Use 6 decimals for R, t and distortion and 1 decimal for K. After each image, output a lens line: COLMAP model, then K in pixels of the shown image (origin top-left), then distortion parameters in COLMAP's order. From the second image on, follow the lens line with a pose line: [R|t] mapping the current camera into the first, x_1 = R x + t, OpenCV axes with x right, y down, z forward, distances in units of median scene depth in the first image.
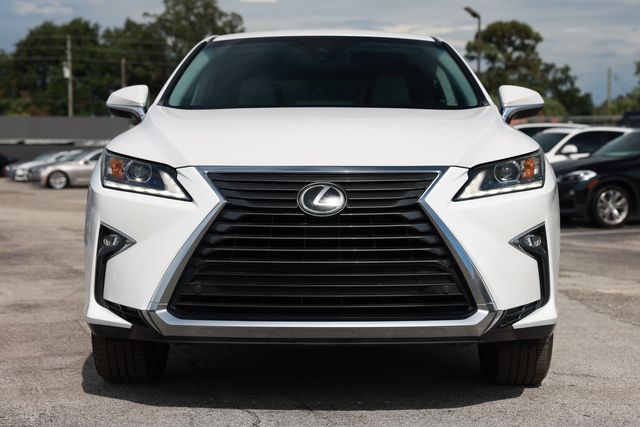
lens RADIAL K [[1227.6, 0, 322.7], [0, 1227.6, 210.0], [0, 0, 1]] dist [0.196295, 0.000000]
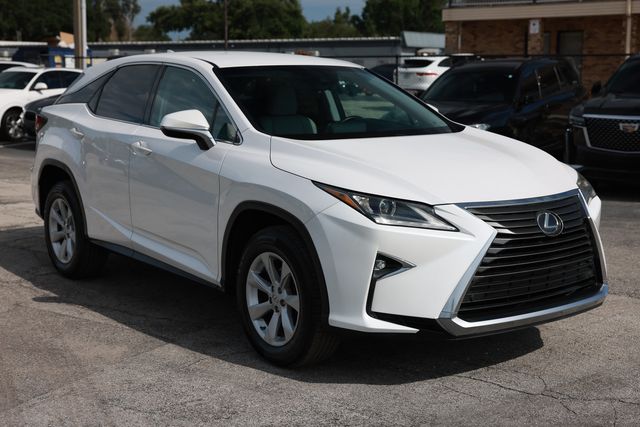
lens RADIAL K [[952.6, 0, 320.8], [0, 952.6, 213.1], [0, 0, 1]] dist [0.043282, 0.000000]
pose [[0.794179, -0.086638, 0.601476, -0.801100], [0.019416, 0.992897, 0.117382, -0.142601], [-0.607374, -0.081544, 0.790220, 0.280876]]
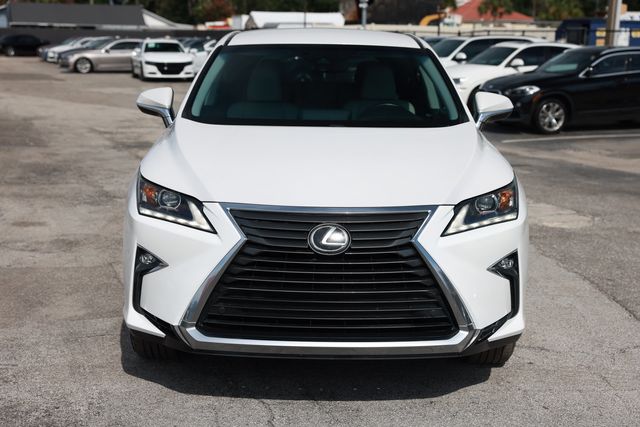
lens RADIAL K [[1014.0, 0, 315.2], [0, 1014.0, 220.5], [0, 0, 1]] dist [0.133139, 0.000000]
pose [[0.999857, 0.011297, 0.012575, -0.024394], [-0.012911, 0.990526, 0.136717, -0.146554], [-0.010911, -0.136860, 0.990530, 0.049604]]
